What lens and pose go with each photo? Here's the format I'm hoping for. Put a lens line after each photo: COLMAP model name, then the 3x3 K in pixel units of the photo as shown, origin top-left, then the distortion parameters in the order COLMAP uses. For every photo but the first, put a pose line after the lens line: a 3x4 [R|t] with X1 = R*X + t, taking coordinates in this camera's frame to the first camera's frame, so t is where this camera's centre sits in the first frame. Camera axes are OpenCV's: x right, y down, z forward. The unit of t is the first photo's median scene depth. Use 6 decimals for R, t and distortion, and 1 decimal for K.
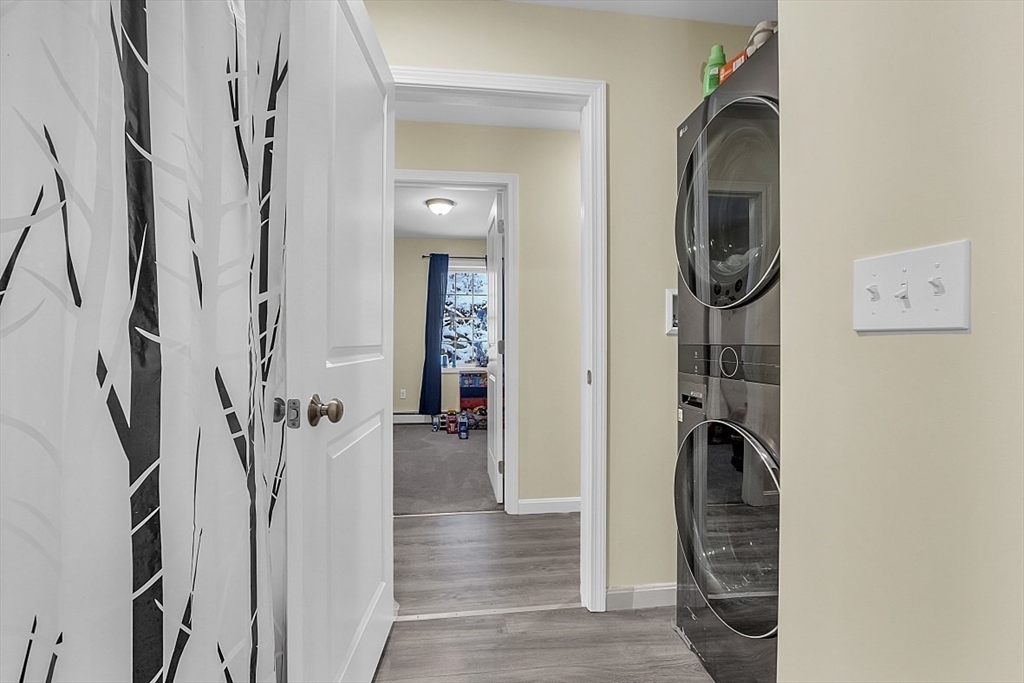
lens RADIAL K [[522.9, 0, 513.9], [0, 522.9, 340.1], [0, 0, 1]] dist [-0.003930, 0.000317]
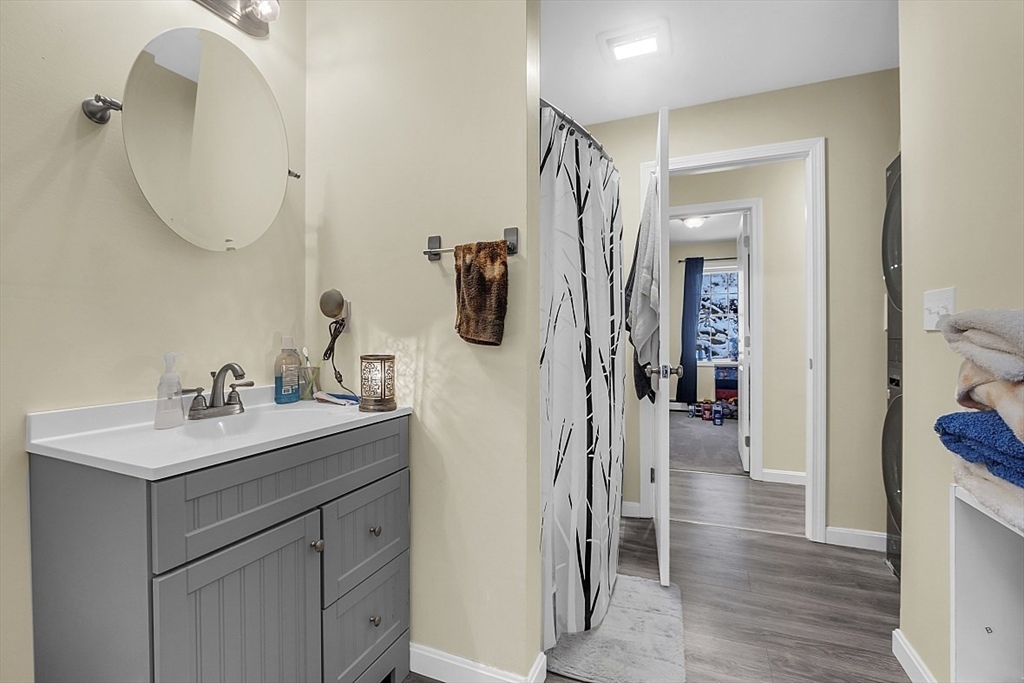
lens RADIAL K [[522.9, 0, 513.9], [0, 522.9, 340.1], [0, 0, 1]] dist [-0.003930, 0.000317]
pose [[0.887675, -0.001821, -0.460468, 0.031467], [0.005433, 0.999964, 0.006519, -0.000550], [0.460439, -0.008289, 0.887652, -0.186673]]
